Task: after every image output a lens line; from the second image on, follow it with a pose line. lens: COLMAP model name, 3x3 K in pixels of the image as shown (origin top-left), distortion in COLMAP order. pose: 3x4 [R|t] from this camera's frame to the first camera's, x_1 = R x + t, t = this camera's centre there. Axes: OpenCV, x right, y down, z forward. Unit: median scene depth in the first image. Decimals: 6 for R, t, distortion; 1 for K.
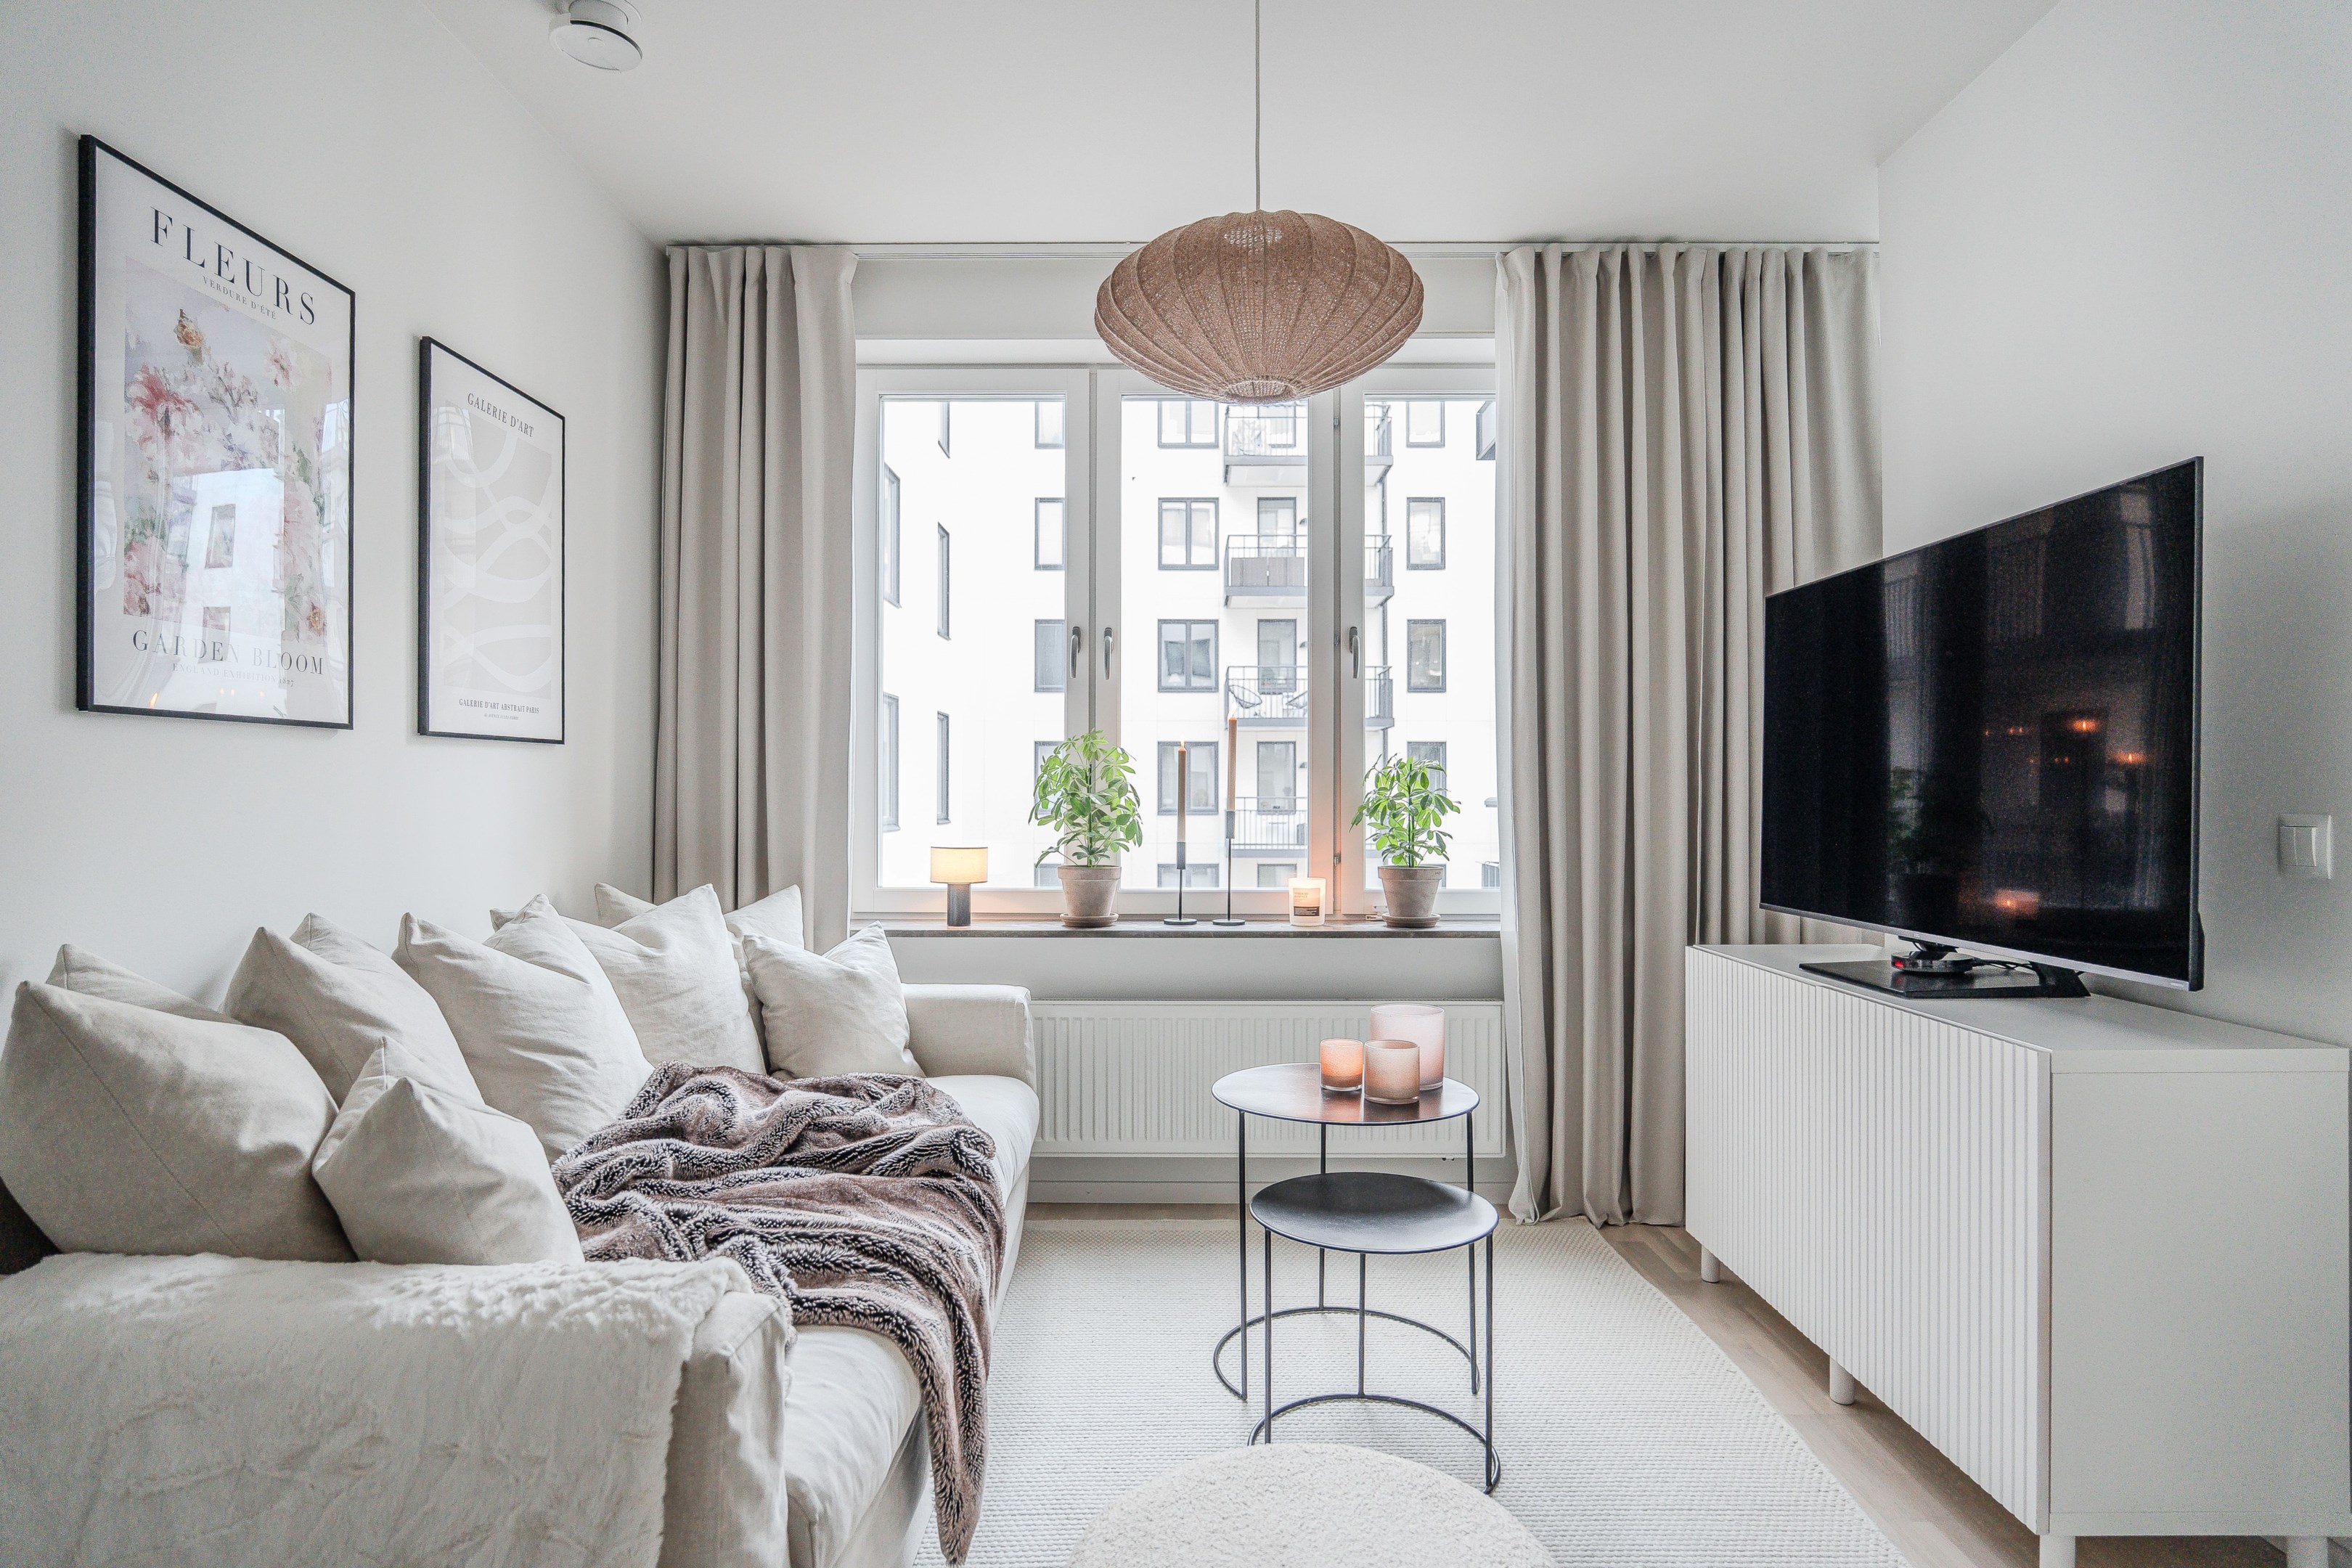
lens RADIAL K [[1342.7, 0, 1201.5], [0, 1342.7, 782.4], [0, 0, 1]] dist [-0.030444, 0.008159]
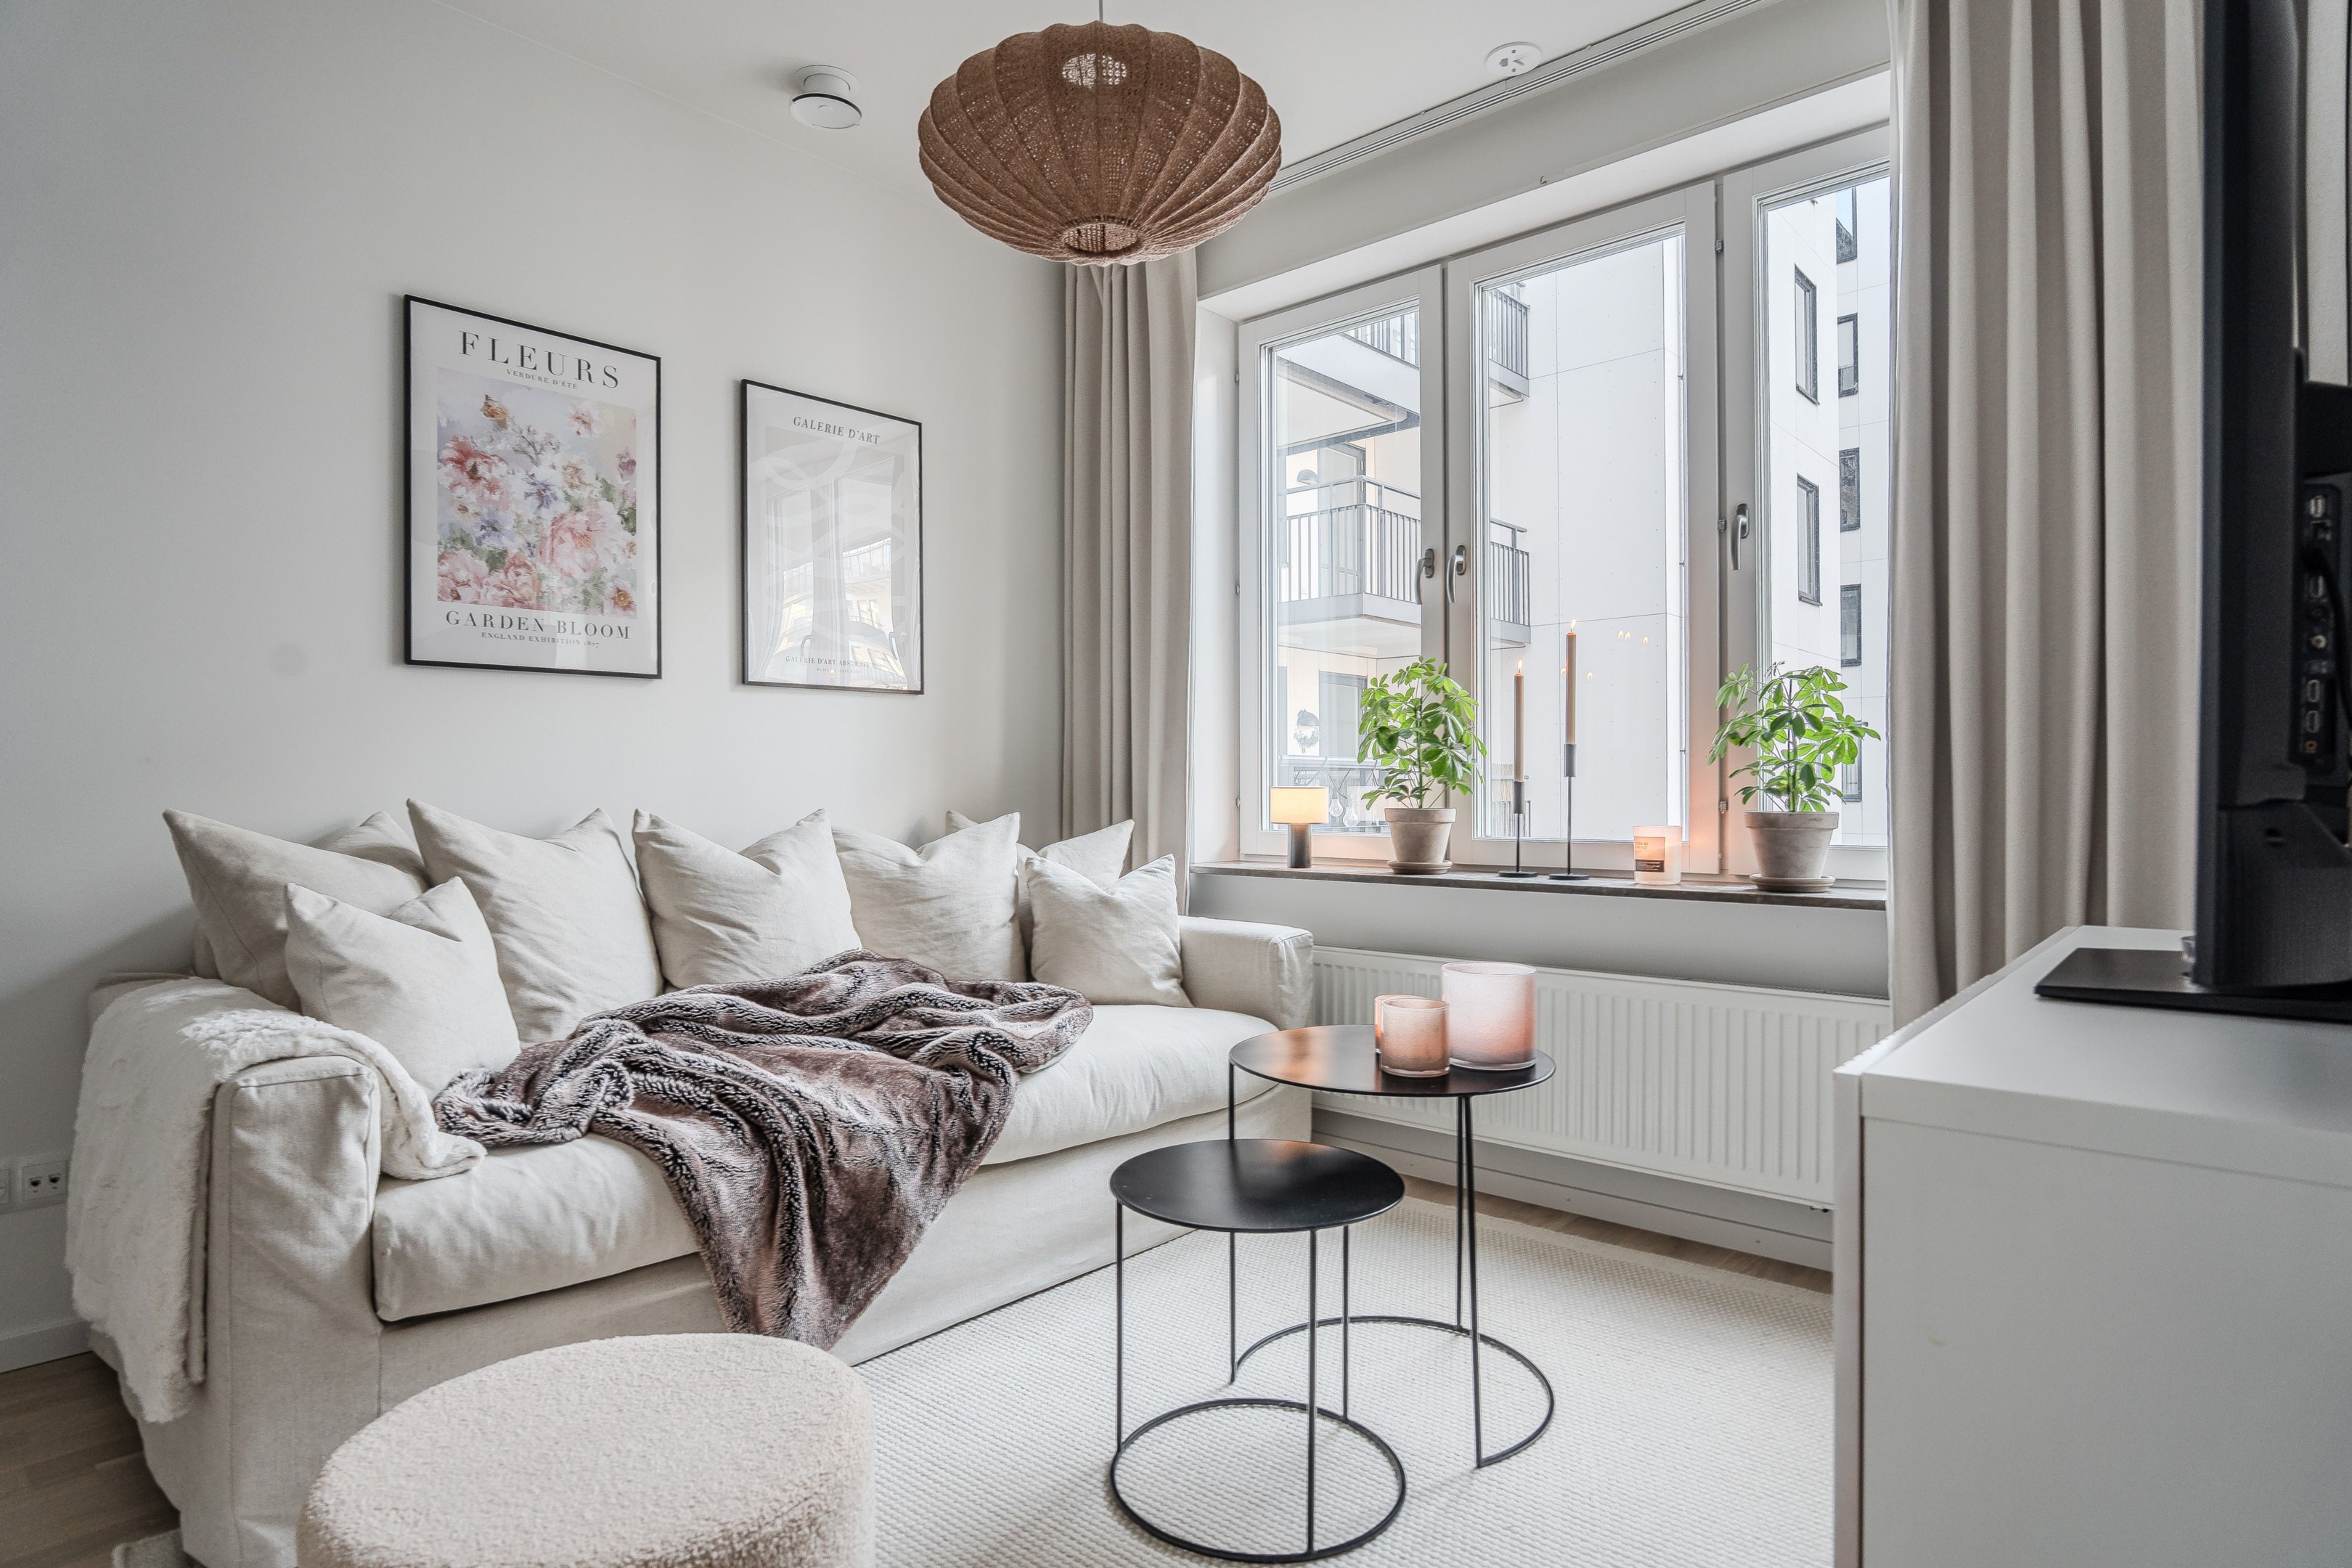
lens RADIAL K [[1342.7, 0, 1194.3], [0, 1342.7, 779.5], [0, 0, 1]] dist [-0.030444, 0.008159]
pose [[0.728785, -0.010169, -0.684667, 0.720347], [0.008377, 0.999947, -0.005935, 0.079005], [0.684692, -0.001411, 0.728832, 0.391423]]
